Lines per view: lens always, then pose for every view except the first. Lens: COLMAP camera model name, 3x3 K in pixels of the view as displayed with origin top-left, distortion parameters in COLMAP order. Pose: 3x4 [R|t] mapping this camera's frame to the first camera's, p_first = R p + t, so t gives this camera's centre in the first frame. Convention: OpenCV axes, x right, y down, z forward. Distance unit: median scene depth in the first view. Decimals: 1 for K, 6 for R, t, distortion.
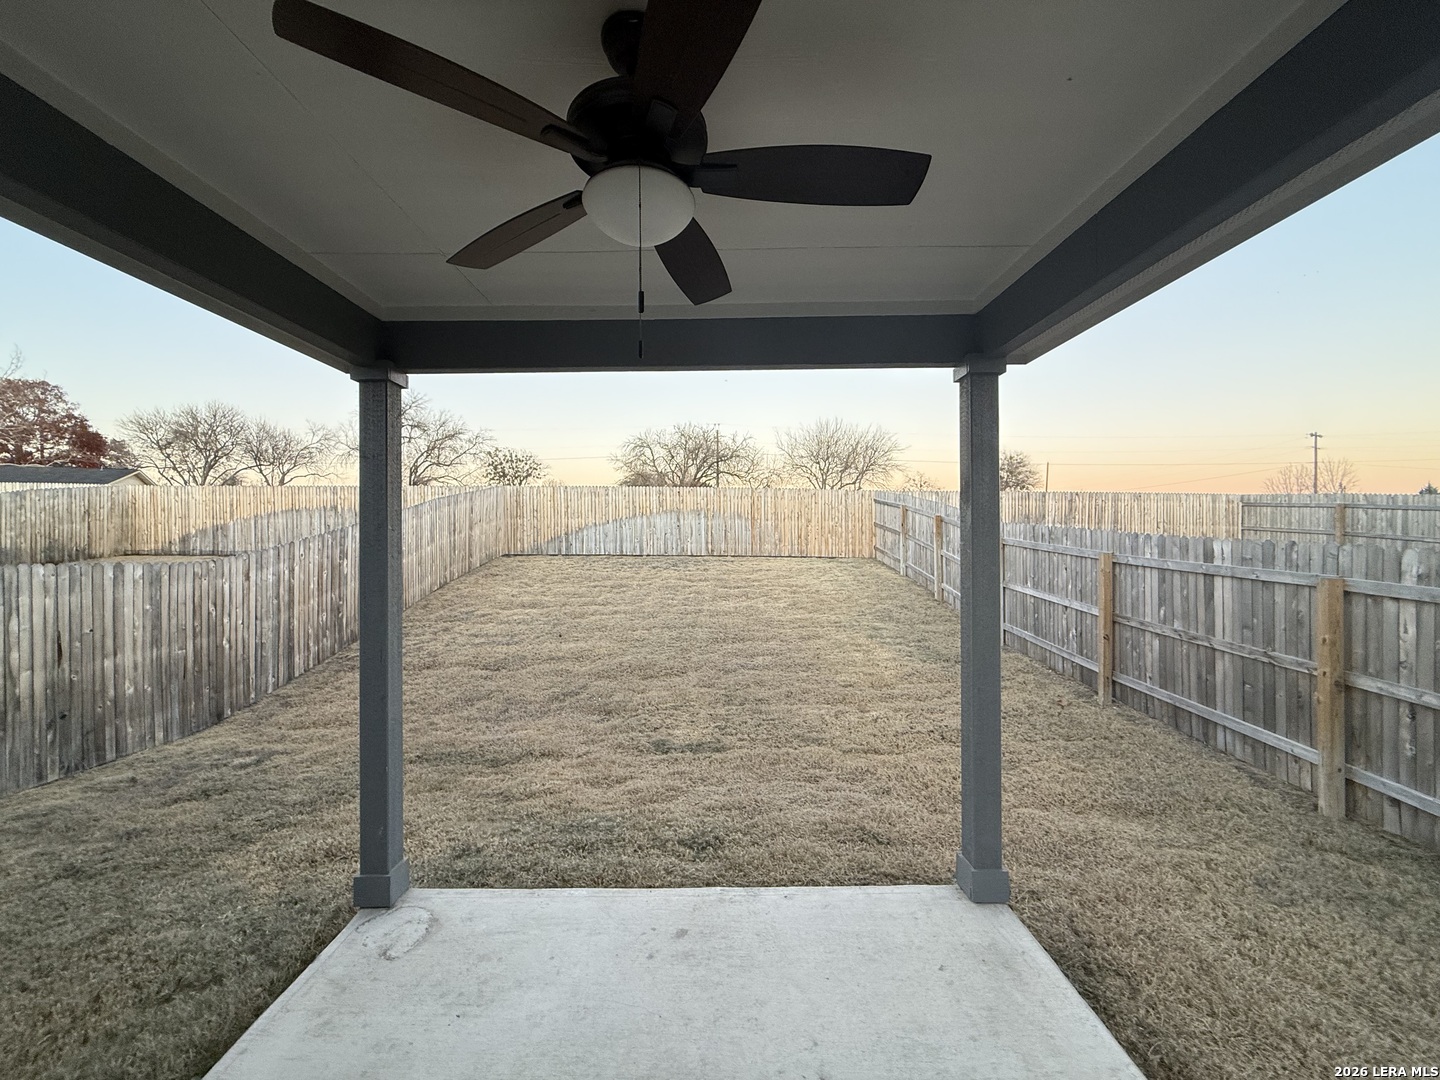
lens RADIAL K [[573.2, 0, 719.7], [0, 573.2, 535.8], [0, 0, 1]] dist [0.007136, -0.000490]
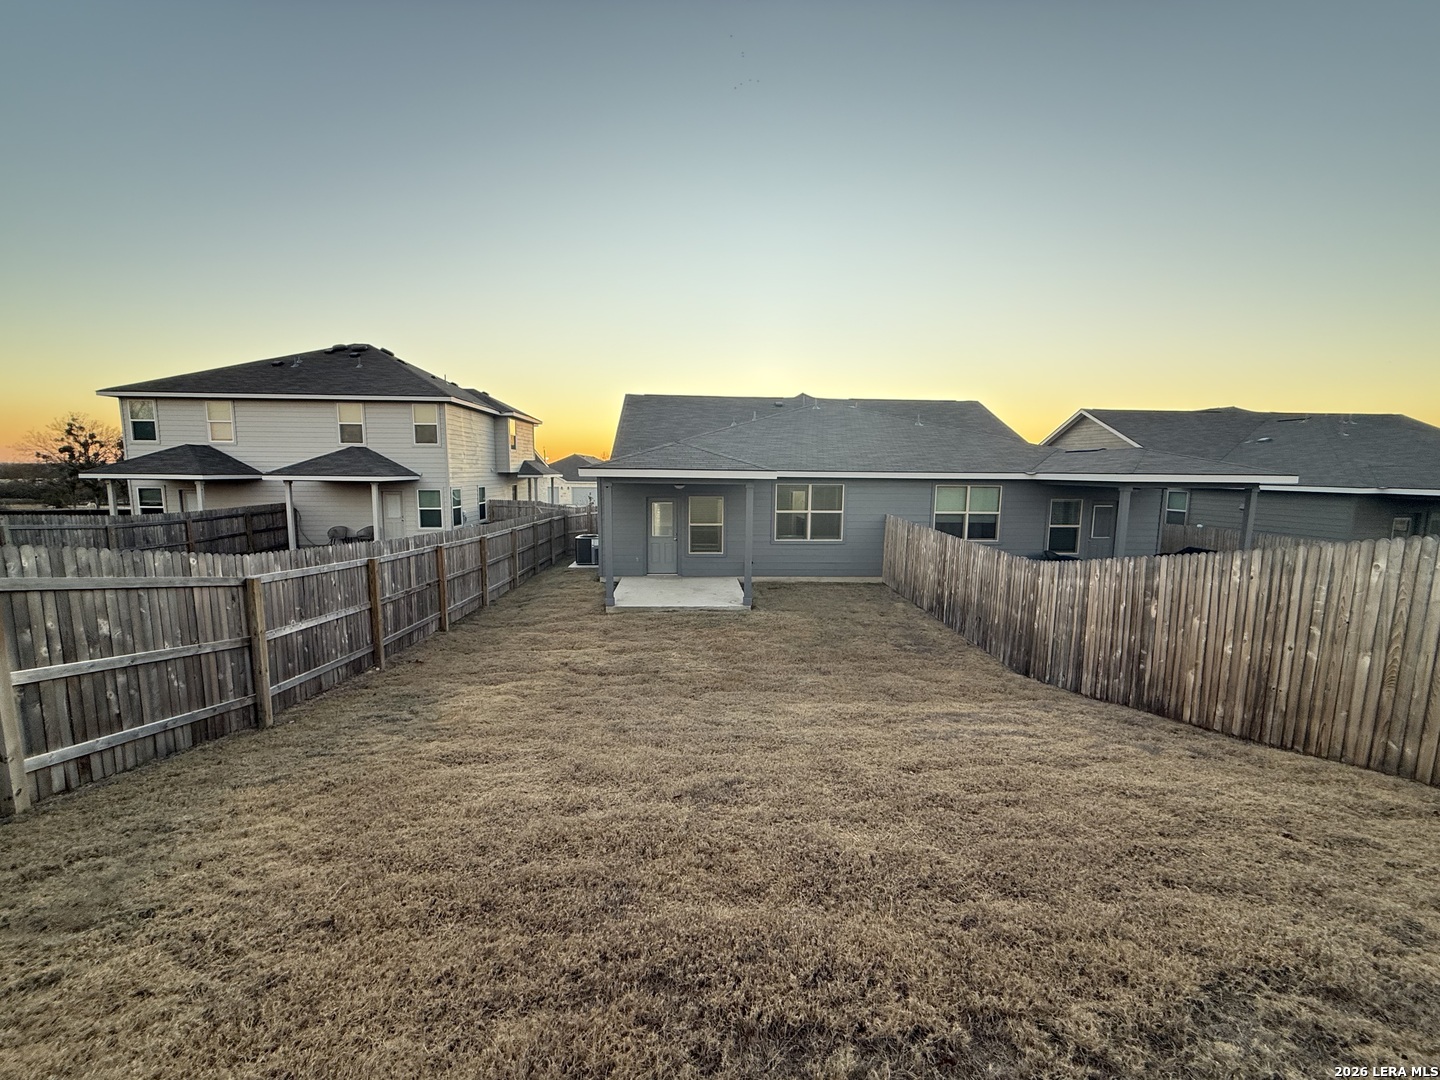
lens RADIAL K [[573.2, 0, 722.0], [0, 573.2, 539.3], [0, 0, 1]] dist [0.007136, -0.000490]
pose [[-0.997334, 0.006704, -0.072670, -0.036670], [-0.002091, 0.992738, 0.120282, -0.151559], [0.072948, 0.120113, -0.990076, 2.037214]]
